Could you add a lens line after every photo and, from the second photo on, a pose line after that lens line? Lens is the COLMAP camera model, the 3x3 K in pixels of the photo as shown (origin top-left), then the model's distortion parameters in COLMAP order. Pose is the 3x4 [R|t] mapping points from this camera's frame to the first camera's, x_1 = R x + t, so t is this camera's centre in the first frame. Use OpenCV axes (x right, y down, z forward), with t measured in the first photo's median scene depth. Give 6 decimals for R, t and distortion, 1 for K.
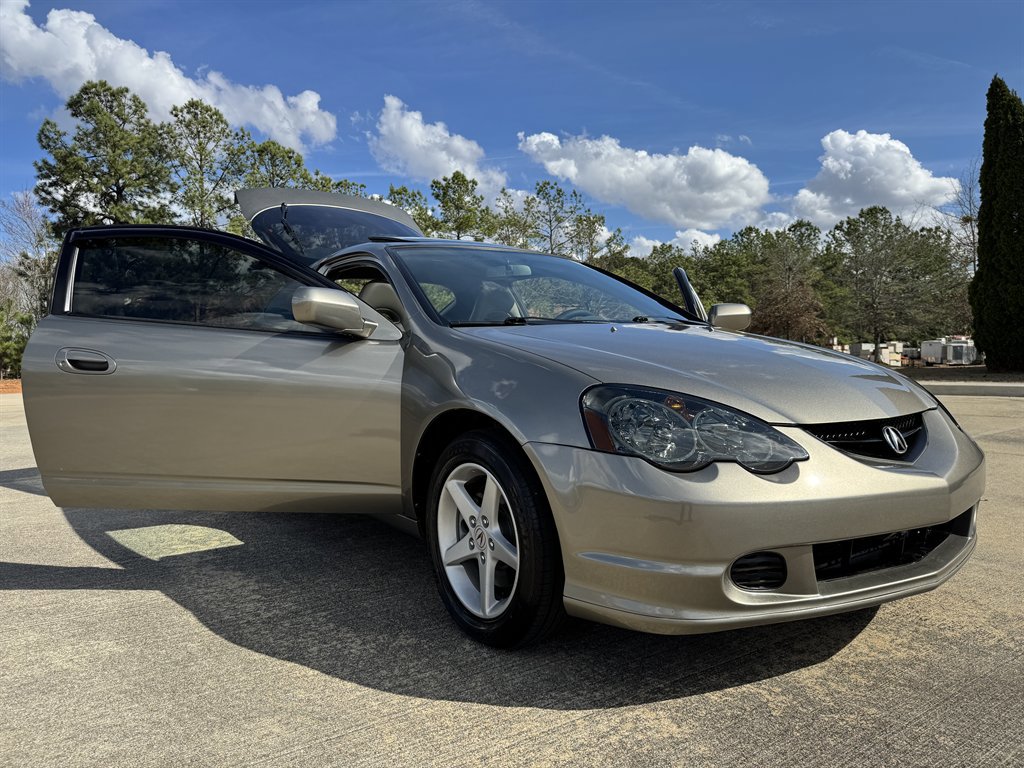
lens RADIAL K [[729.5, 0, 510.1], [0, 729.5, 378.9], [0, 0, 1]] dist [0.017605, -0.027965]
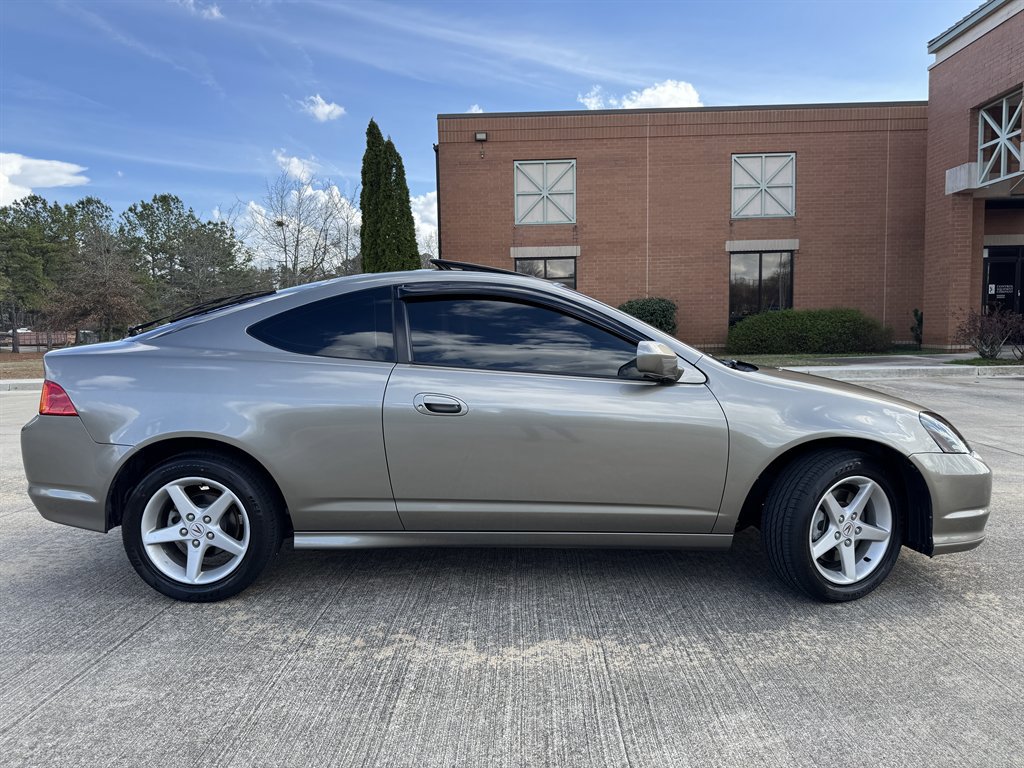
lens RADIAL K [[729.5, 0, 509.9], [0, 729.5, 397.0], [0, 0, 1]] dist [0.017605, -0.027965]
pose [[0.589551, -0.059702, 0.805522, -1.359109], [0.022772, 0.998097, 0.057308, -0.115405], [-0.807410, -0.015442, 0.589789, 0.611704]]
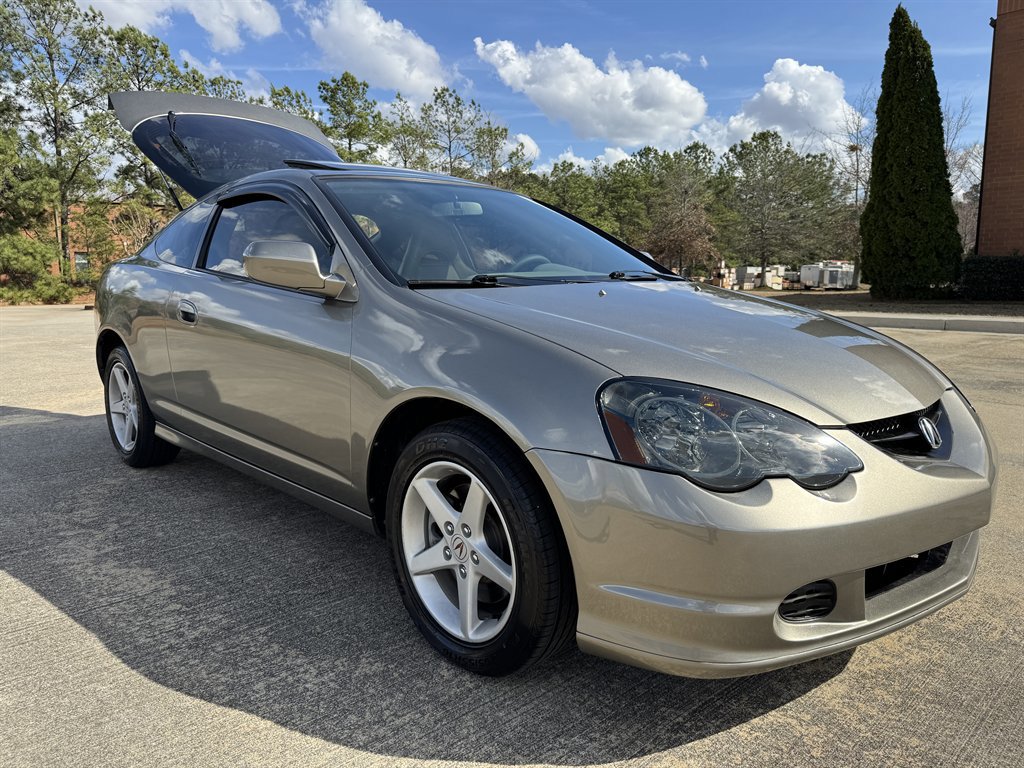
lens RADIAL K [[729.5, 0, 505.6], [0, 729.5, 389.3], [0, 0, 1]] dist [0.017605, -0.027965]
pose [[0.990370, -0.007467, 0.138243, -0.093014], [-0.009984, 0.992092, 0.125115, -0.063660], [-0.138084, -0.125290, 0.982464, 0.167441]]
